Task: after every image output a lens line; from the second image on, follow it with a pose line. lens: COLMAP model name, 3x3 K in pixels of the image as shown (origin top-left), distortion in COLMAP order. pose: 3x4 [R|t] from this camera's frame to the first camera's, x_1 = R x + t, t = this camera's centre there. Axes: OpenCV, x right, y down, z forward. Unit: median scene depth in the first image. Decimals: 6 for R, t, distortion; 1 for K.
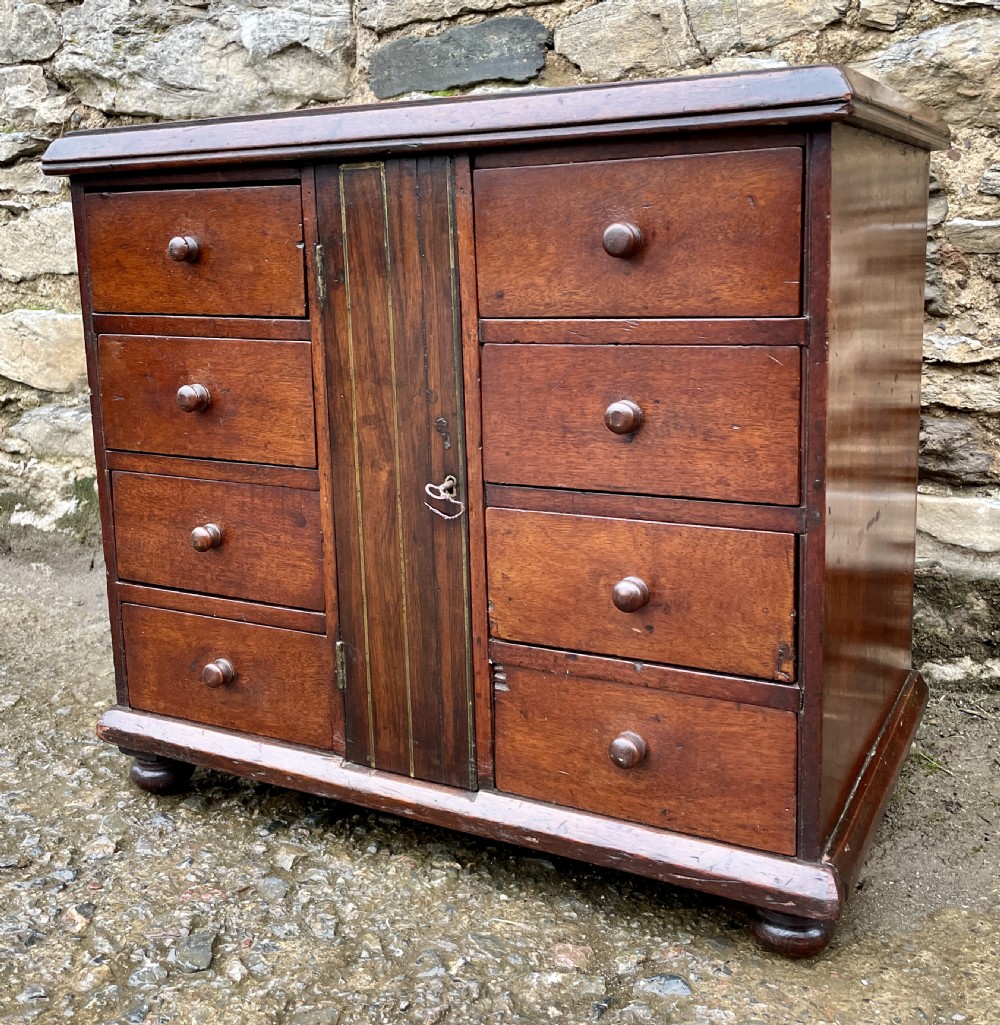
lens RADIAL K [[1152.4, 0, 498.6], [0, 1152.4, 446.8], [0, 0, 1]] dist [0.043786, 0.000000]
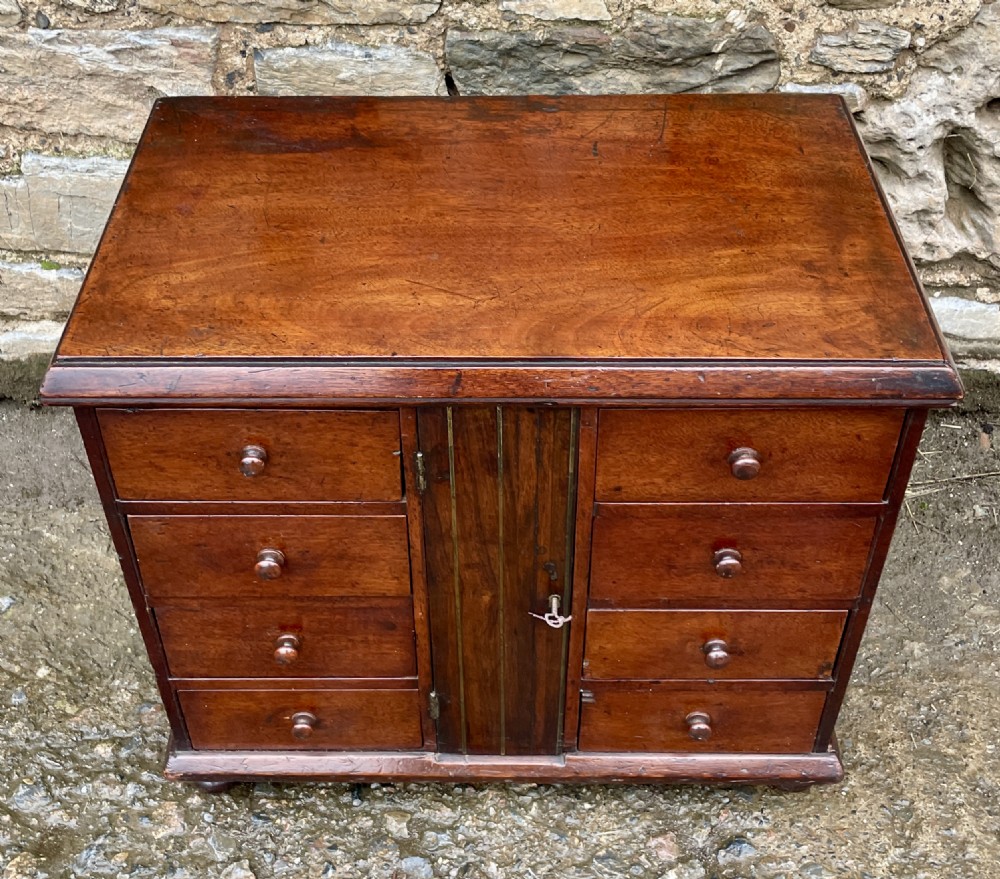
lens RADIAL K [[1244.1, 0, 469.7], [0, 1244.1, 353.3], [0, 0, 1]] dist [0.046393, 0.000000]
pose [[0.889131, -0.286803, 0.356638, -0.466293], [0.071426, 0.856689, 0.510864, -0.781621], [-0.452045, -0.428752, 0.782194, 0.151860]]
